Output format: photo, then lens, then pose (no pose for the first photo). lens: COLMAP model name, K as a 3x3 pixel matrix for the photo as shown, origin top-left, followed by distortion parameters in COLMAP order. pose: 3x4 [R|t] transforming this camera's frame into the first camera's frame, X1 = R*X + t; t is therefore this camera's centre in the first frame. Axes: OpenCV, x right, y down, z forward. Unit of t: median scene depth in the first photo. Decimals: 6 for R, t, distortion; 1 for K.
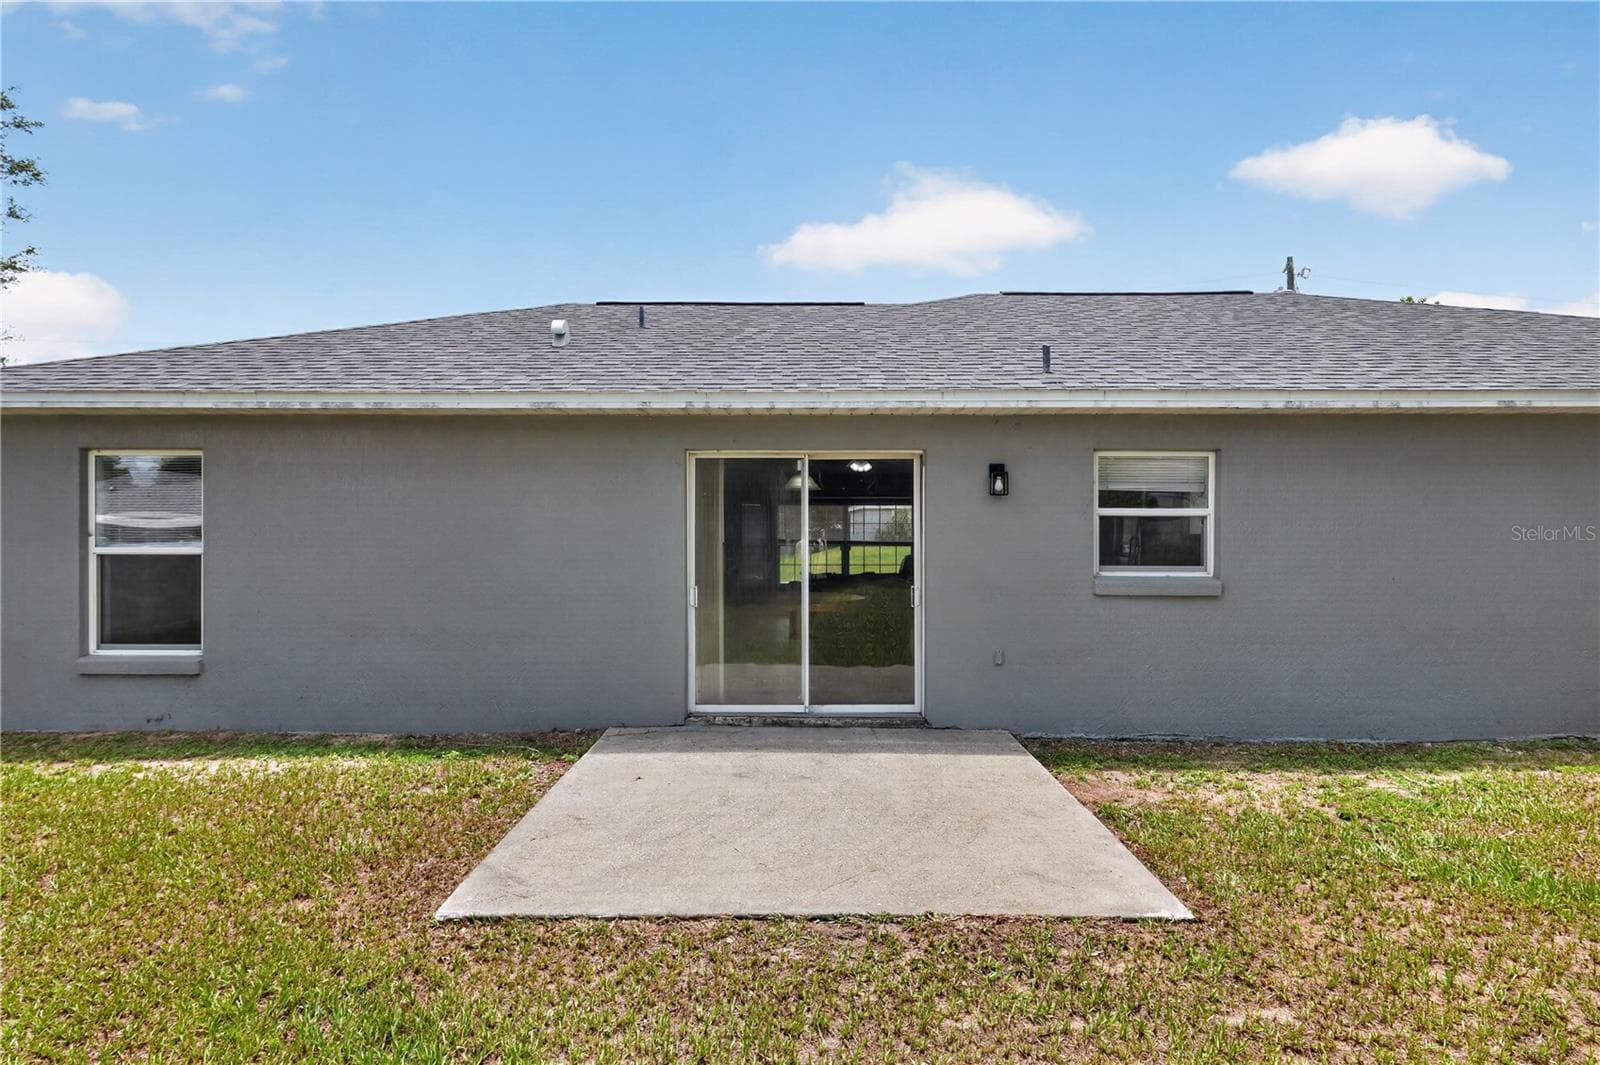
lens RADIAL K [[846.3, 0, 805.6], [0, 846.3, 538.3], [0, 0, 1]] dist [0.002075, 0.000142]
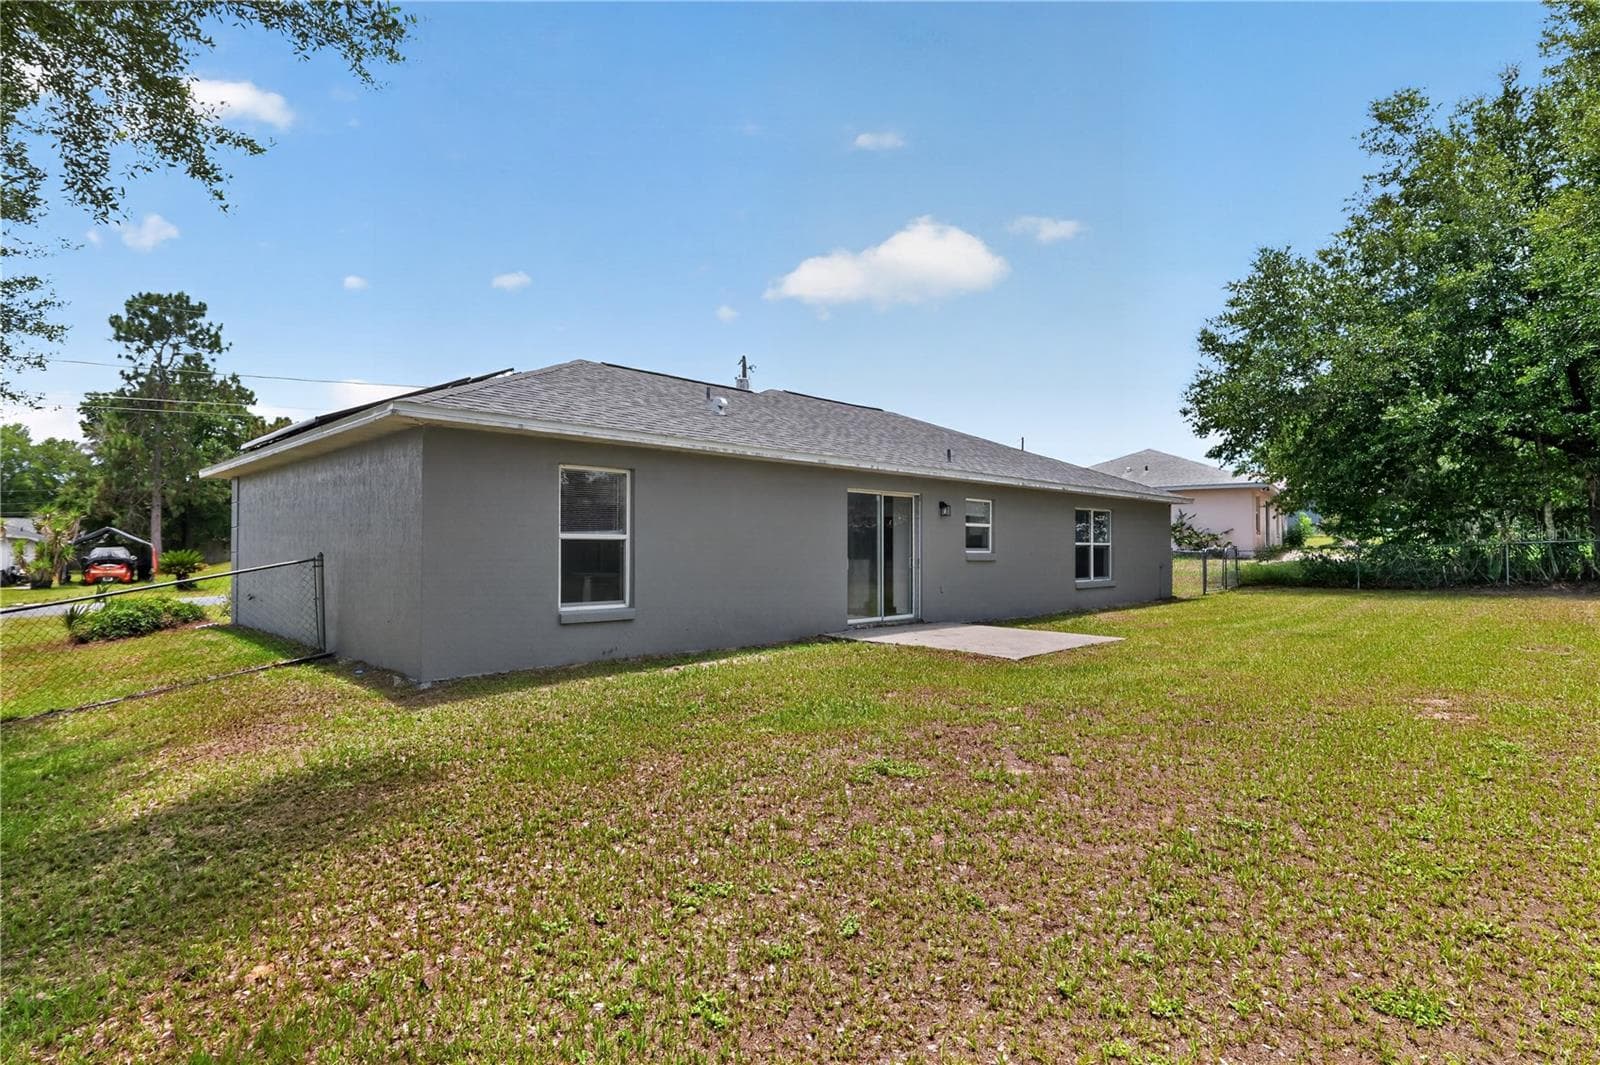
lens RADIAL K [[824.7, 0, 791.8], [0, 824.7, 535.5], [0, 0, 1]] dist [0.002942, -0.001226]
pose [[0.700346, 0.014065, 0.713665, -1.578522], [0.002062, 0.999762, -0.021726, 0.045558], [-0.713801, 0.016688, 0.700150, -0.225864]]
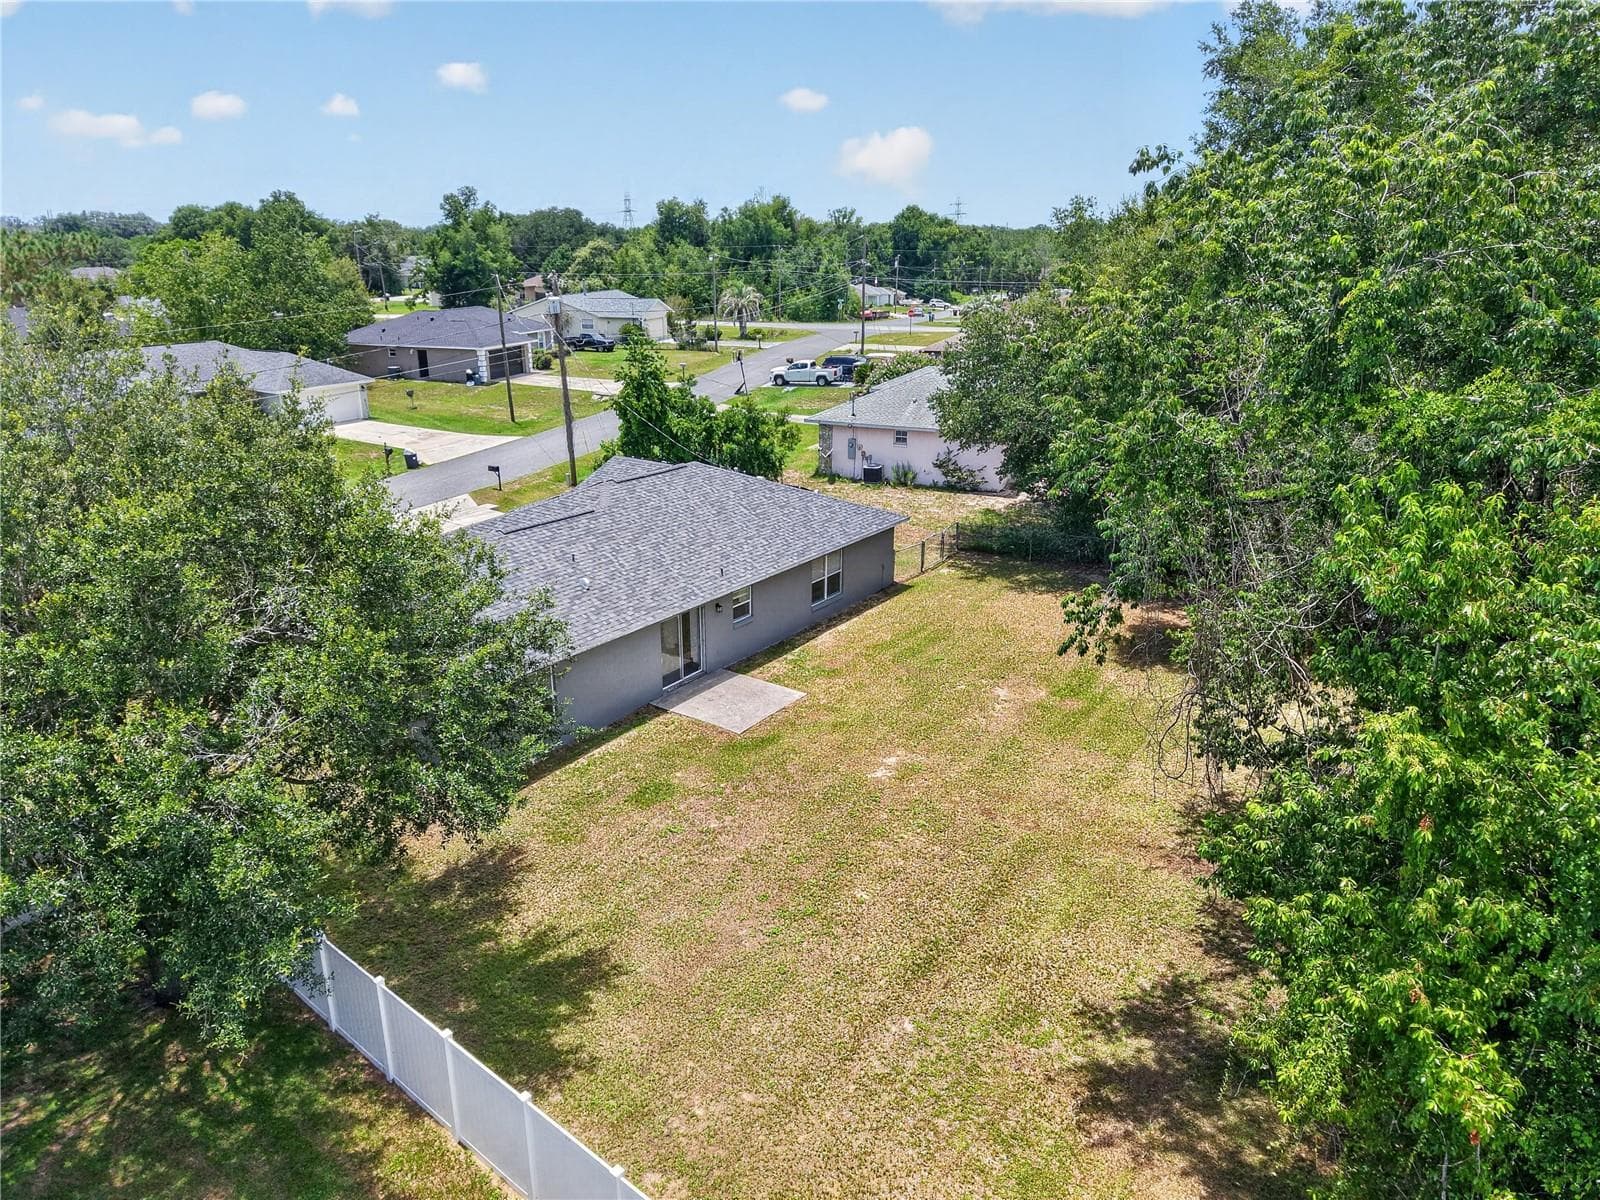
lens RADIAL K [[1080.9, 0, 800.4], [0, 1080.9, 599.6], [0, 0, 1]] dist [0.079479, -0.049790]
pose [[0.566745, -0.265116, 0.780073, -3.301510], [0.002342, 0.947328, 0.320257, -1.640262], [-0.823890, -0.179677, 0.537514, -1.883018]]
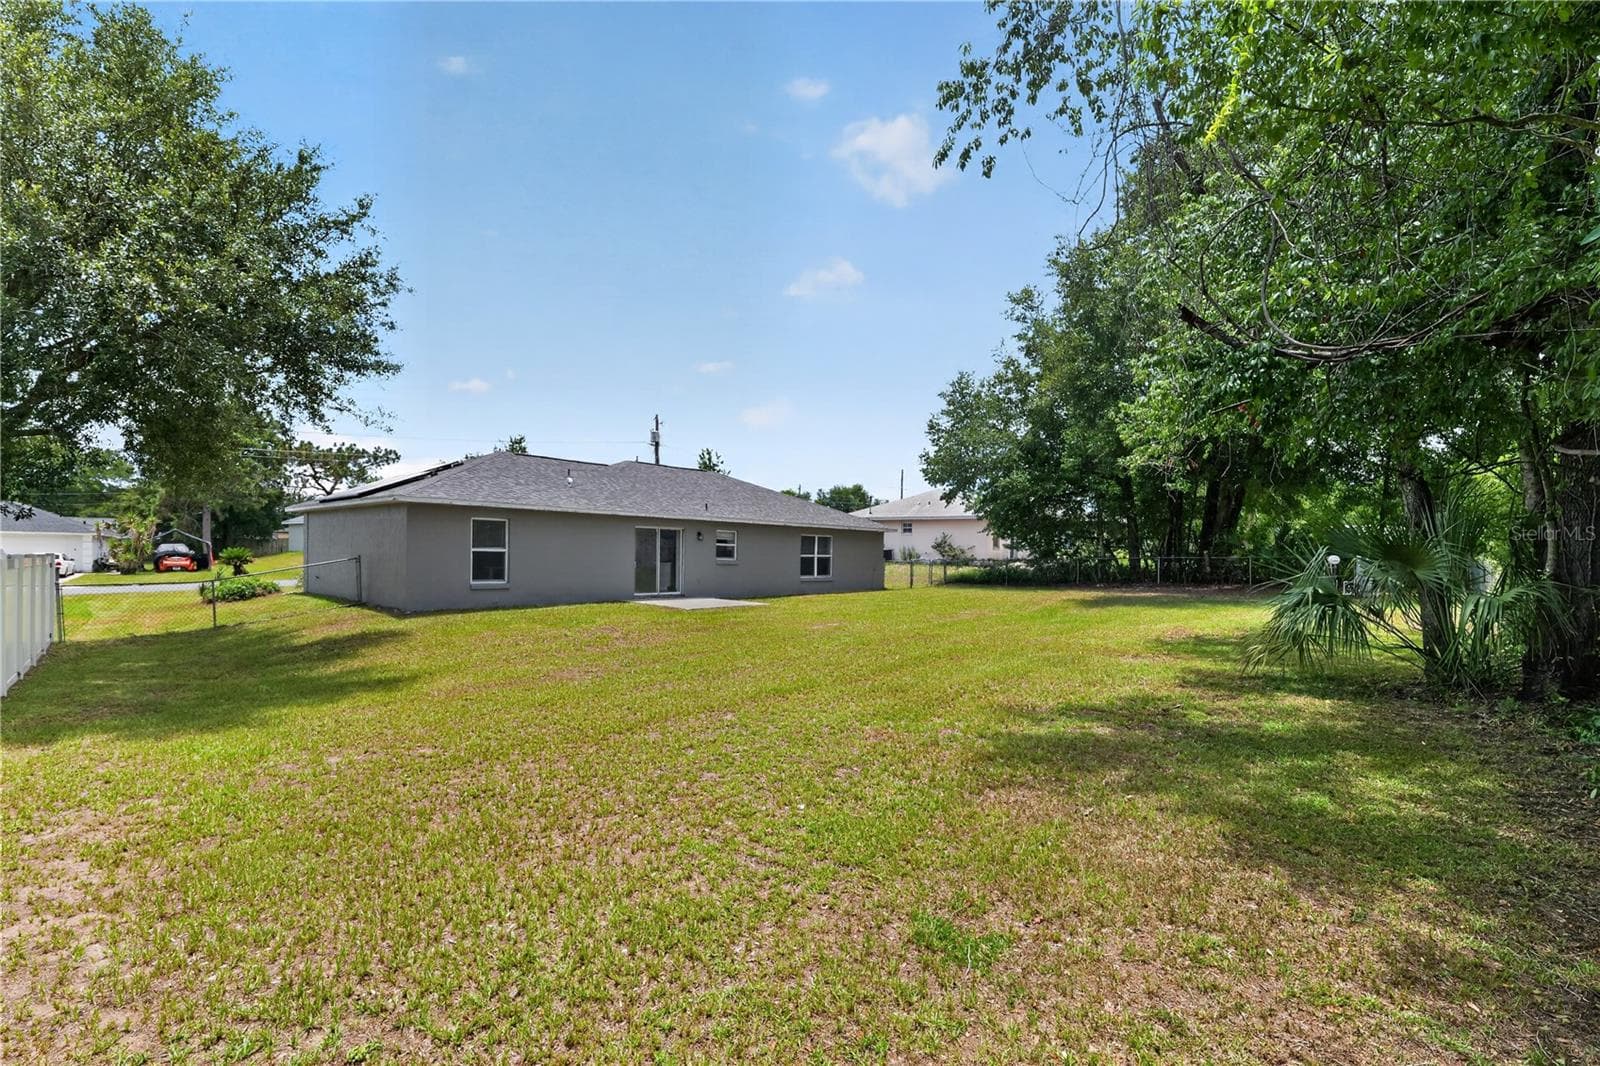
lens RADIAL K [[725.1, 0, 806.0], [0, 725.1, 568.0], [0, 0, 1]] dist [0.000903, 0.000064]
pose [[0.654305, -0.002880, 0.756226, -2.098150], [-0.014298, 0.999767, 0.016179, 0.020080], [-0.756096, -0.021399, 0.654111, -1.705437]]
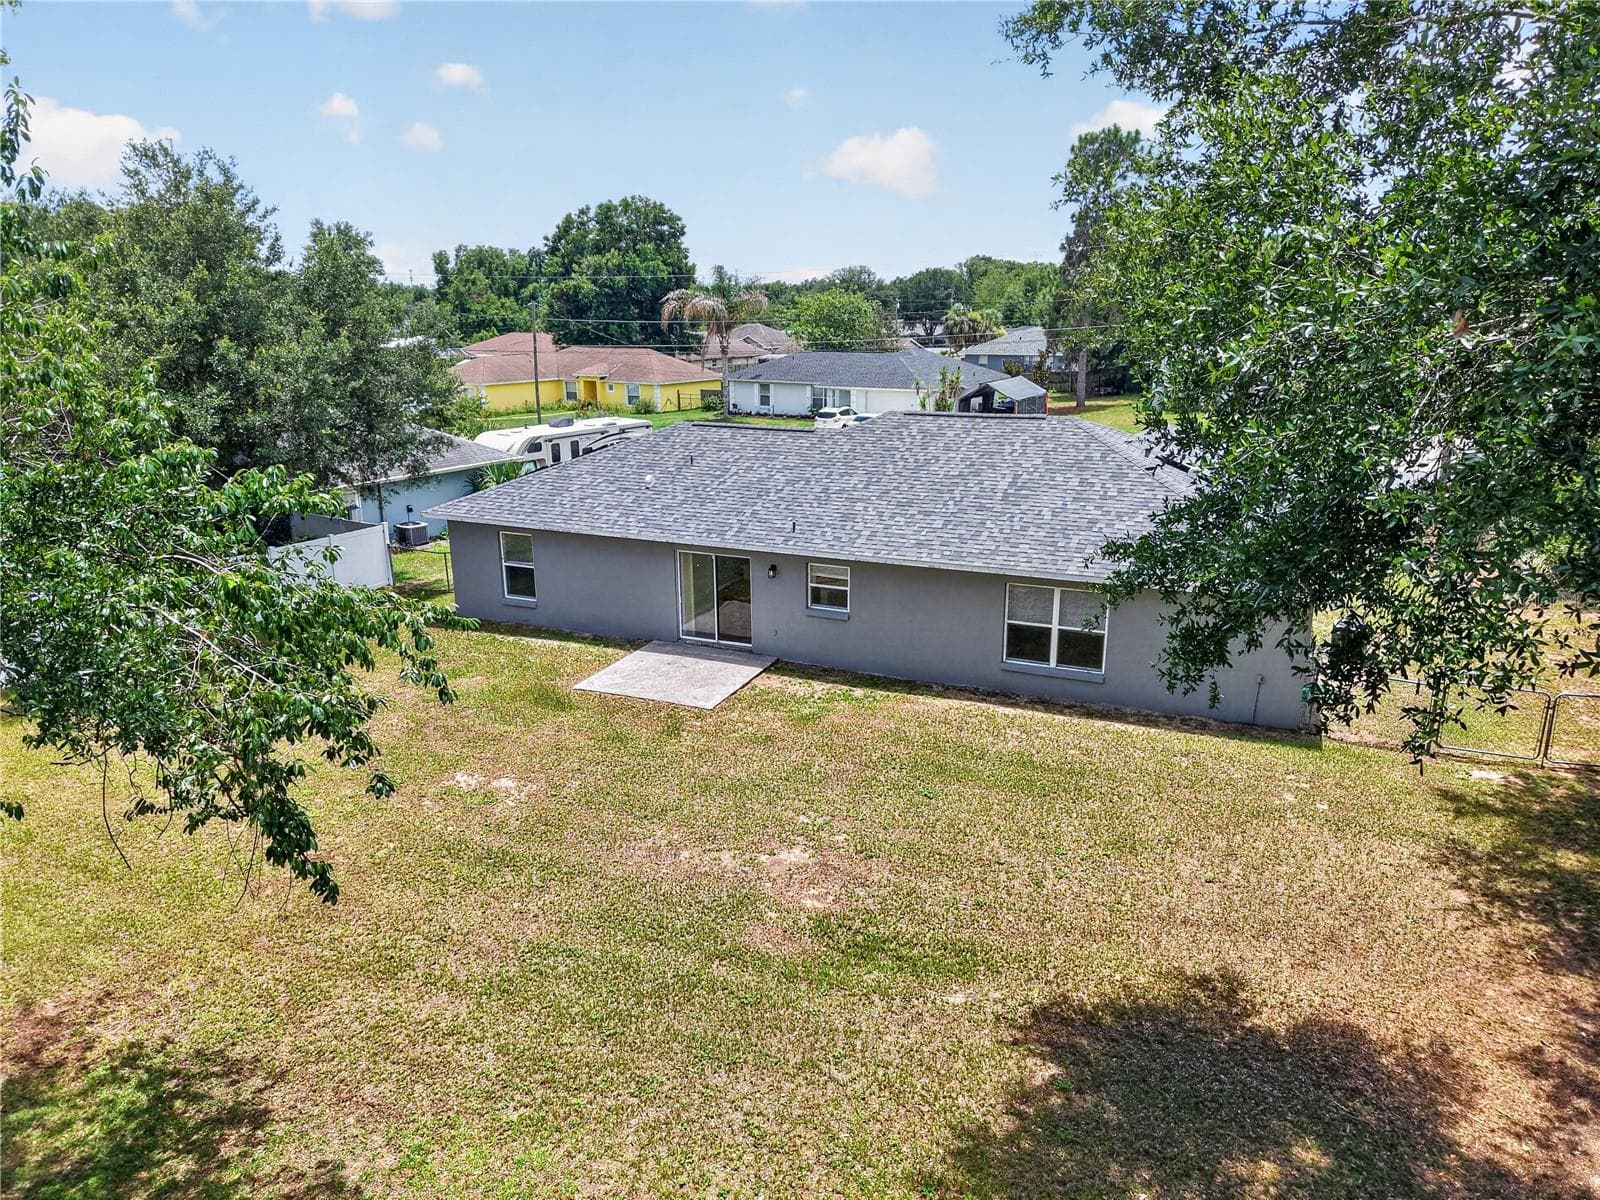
lens RADIAL K [[1080.9, 0, 800.4], [0, 1080.9, 599.6], [0, 0, 1]] dist [0.079479, -0.049790]
pose [[0.920077, 0.100790, -0.378549, 1.621134], [0.001465, 0.965442, 0.260614, -0.880115], [0.391735, -0.240340, 0.888133, -2.067953]]
